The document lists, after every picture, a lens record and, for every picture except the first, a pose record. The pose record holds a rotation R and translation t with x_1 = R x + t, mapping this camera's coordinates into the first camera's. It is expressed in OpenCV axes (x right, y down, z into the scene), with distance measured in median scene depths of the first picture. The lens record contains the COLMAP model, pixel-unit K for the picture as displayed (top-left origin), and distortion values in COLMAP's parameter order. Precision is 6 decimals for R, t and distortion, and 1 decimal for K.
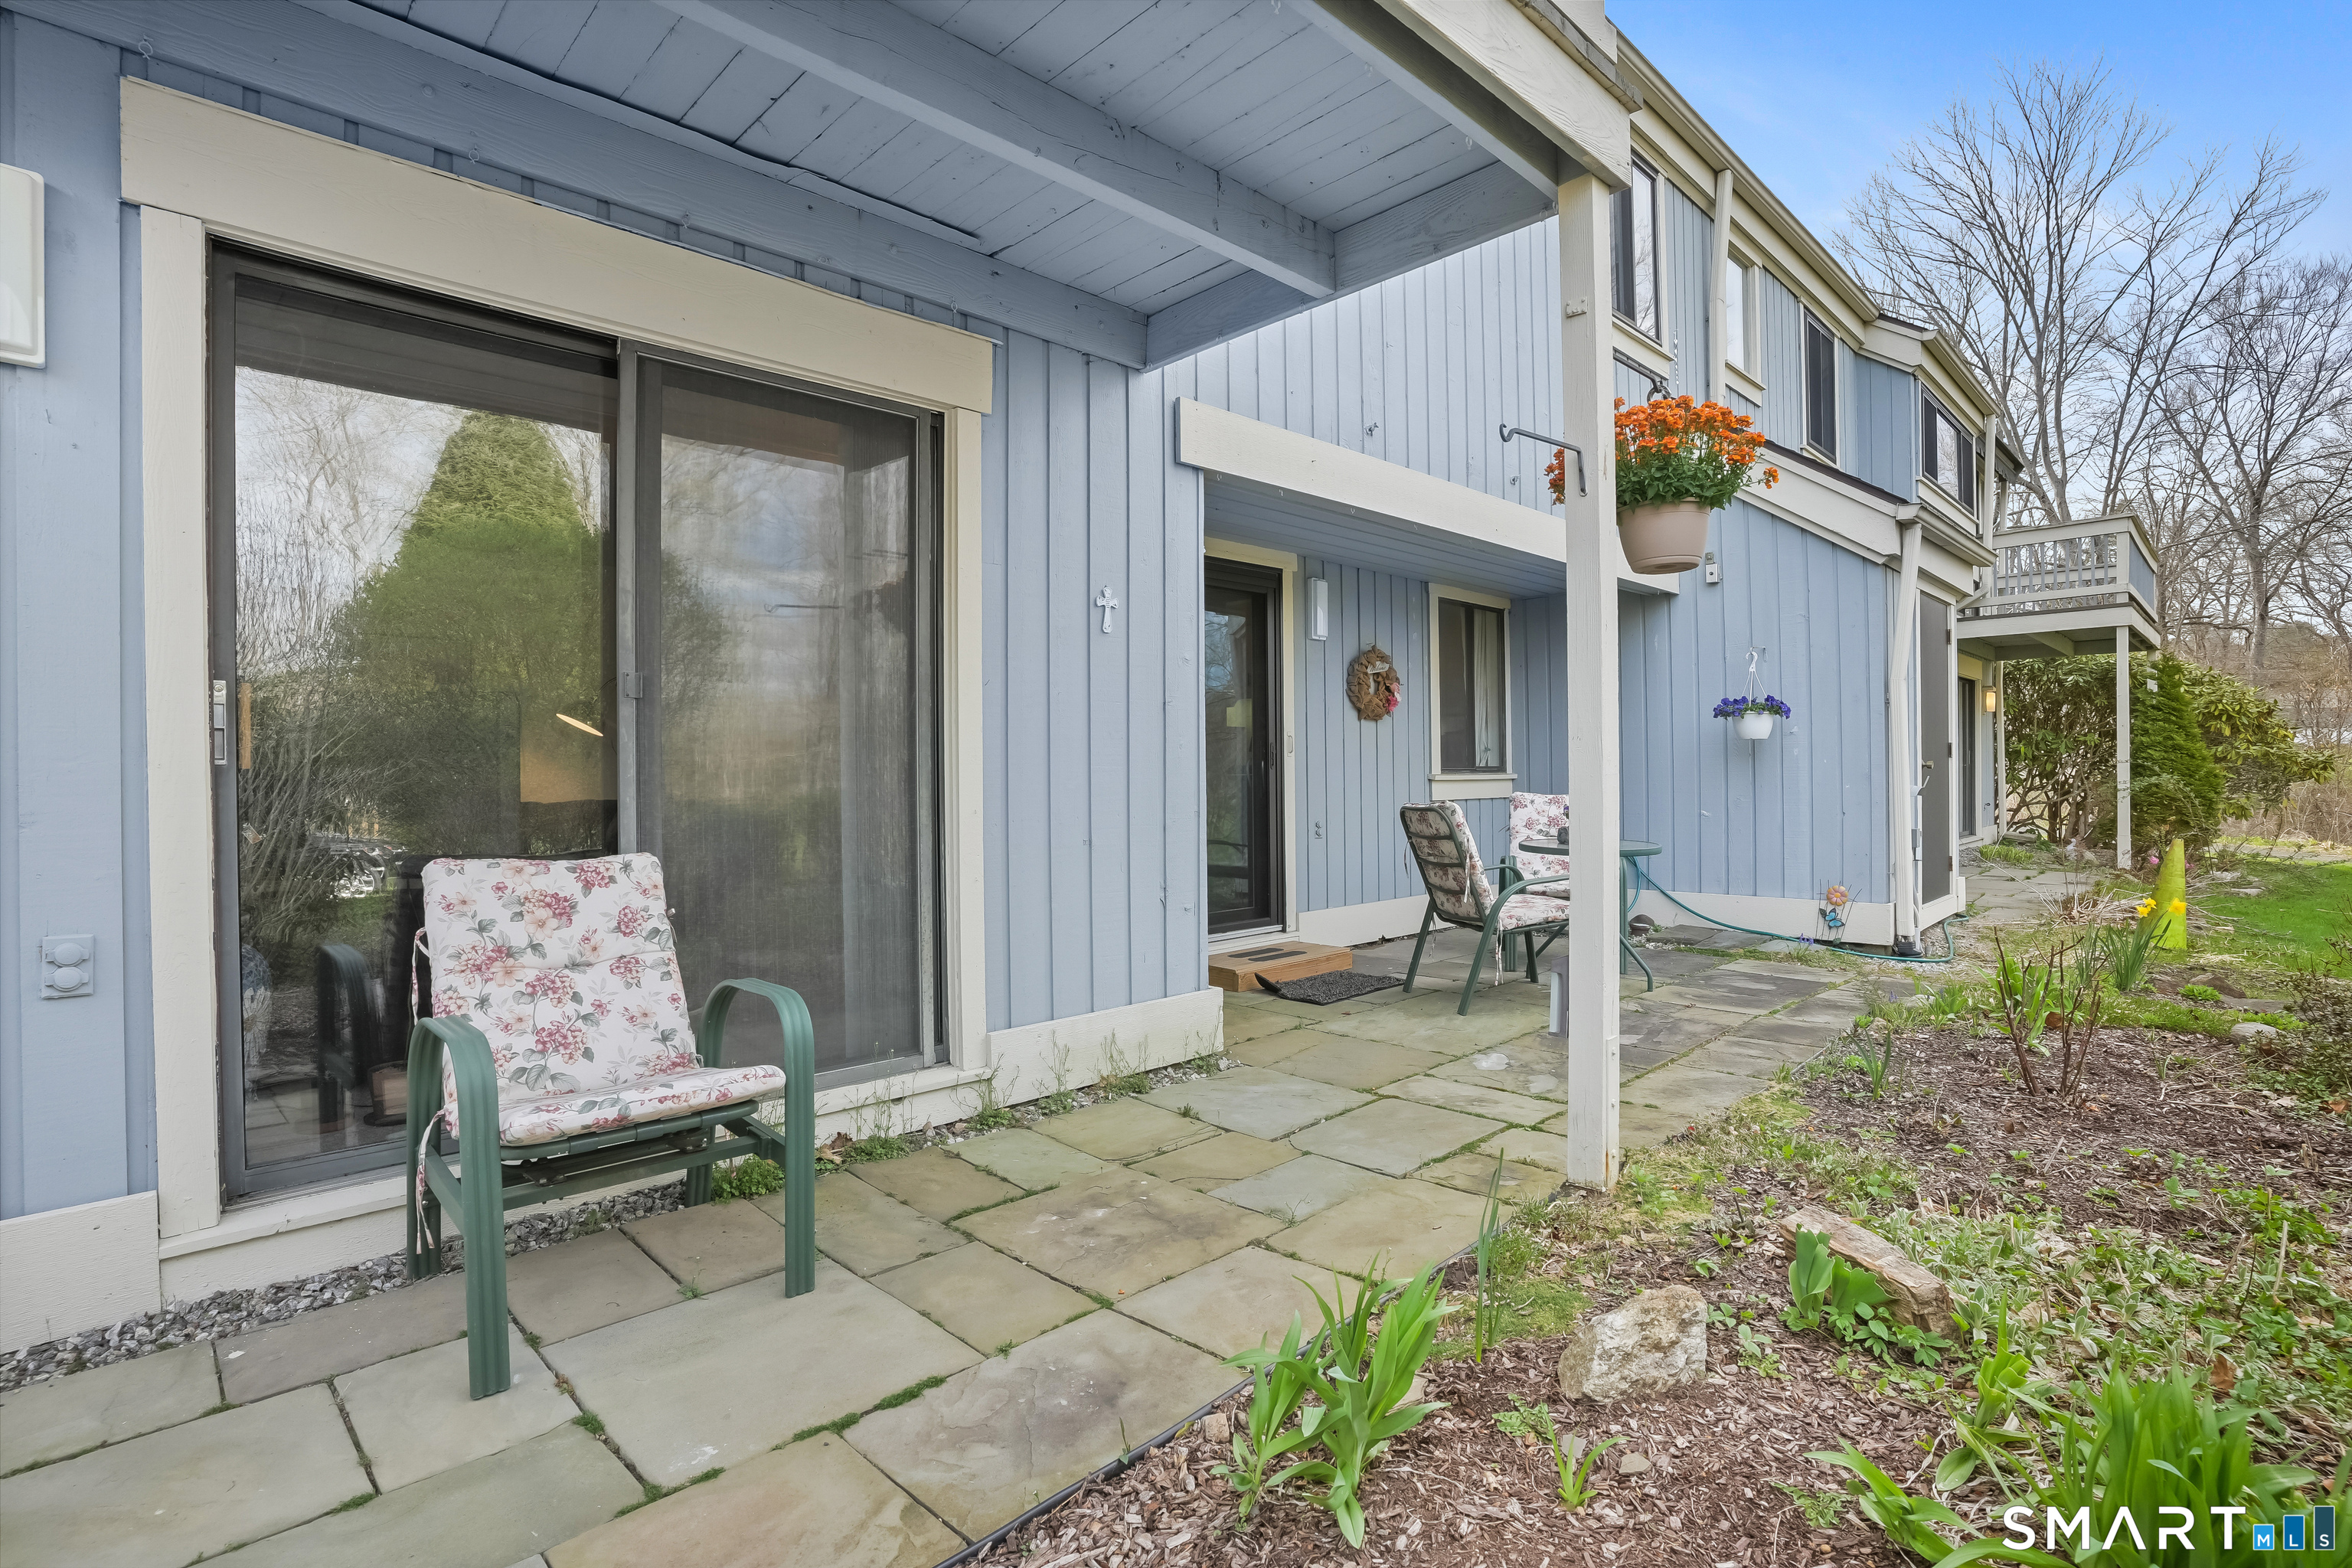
lens RADIAL K [[1147.8, 0, 1176.0], [0, 1147.8, 787.3], [0, 0, 1]] dist [-0.080311, 0.036926]
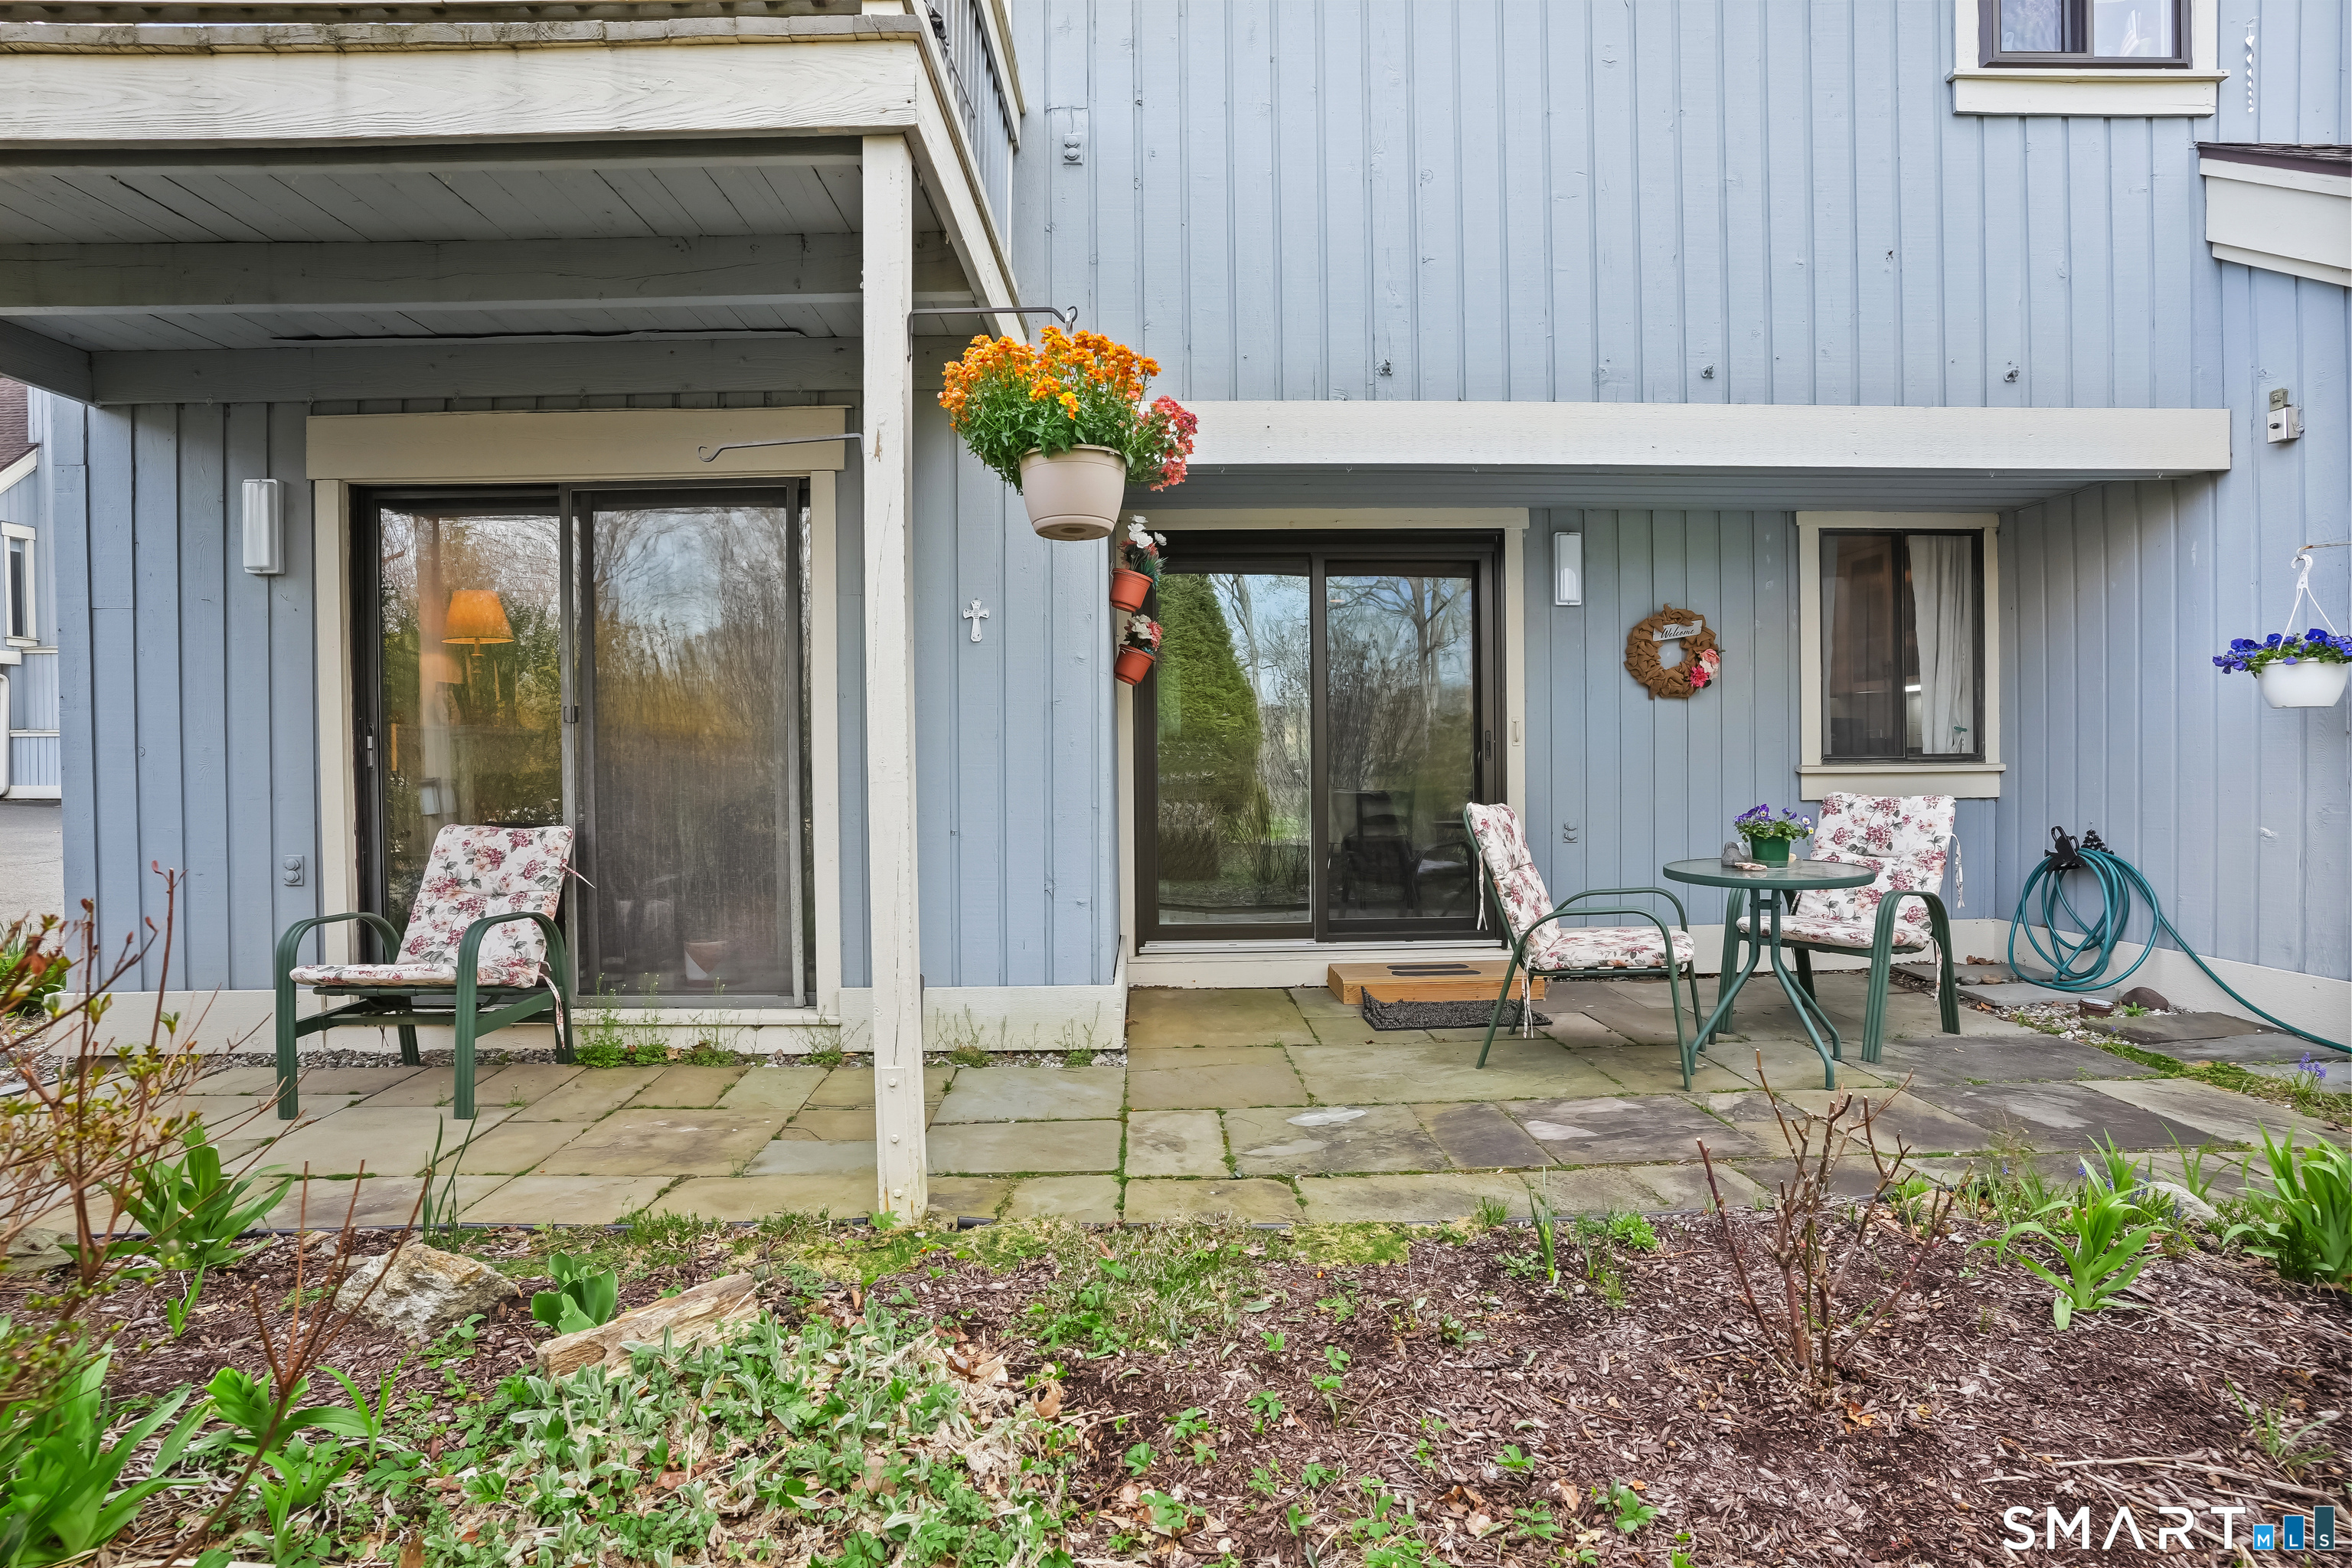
lens RADIAL K [[1147.8, 0, 1176.0], [0, 1147.8, 787.3], [0, 0, 1]] dist [-0.080311, 0.036926]
pose [[0.727239, 0.015652, -0.686206, 0.918797], [-0.003931, 0.999819, 0.018638, -0.019494], [0.686373, -0.010857, 0.727169, 0.376709]]
